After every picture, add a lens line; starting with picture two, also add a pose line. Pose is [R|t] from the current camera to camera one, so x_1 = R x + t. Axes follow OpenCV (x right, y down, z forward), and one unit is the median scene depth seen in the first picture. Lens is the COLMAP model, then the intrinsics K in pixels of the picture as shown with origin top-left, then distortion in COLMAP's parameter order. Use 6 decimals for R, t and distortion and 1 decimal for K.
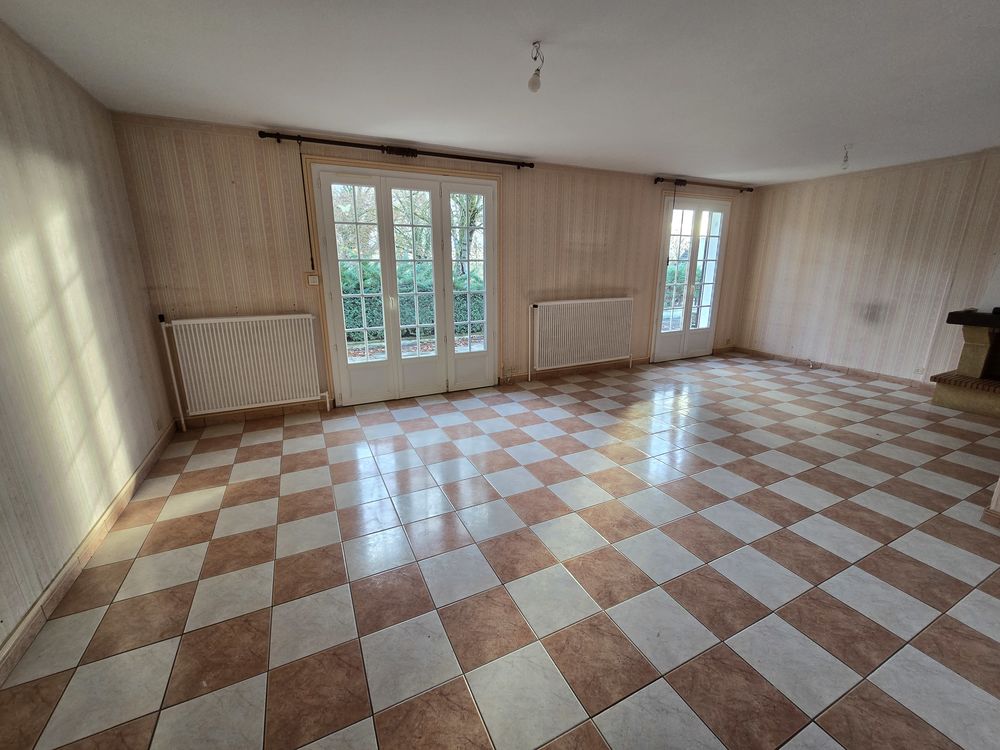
lens RADIAL K [[412.4, 0, 499.7], [0, 412.4, 376.8], [0, 0, 1]] dist [0.001153, -0.000045]
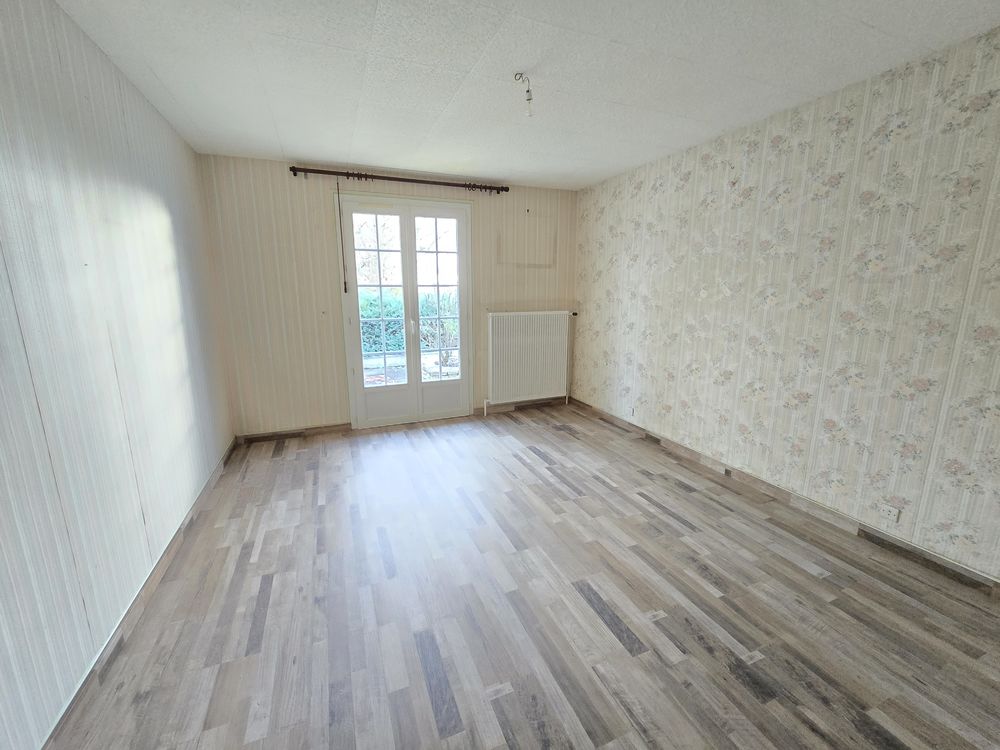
lens RADIAL K [[412.4, 0, 499.8], [0, 412.4, 369.8], [0, 0, 1]] dist [0.001153, -0.000045]
pose [[0.997939, 0.009451, -0.063471, 0.127774], [-0.014025, 0.997305, -0.072013, -0.017462], [0.062619, 0.072755, 0.995382, 0.061577]]
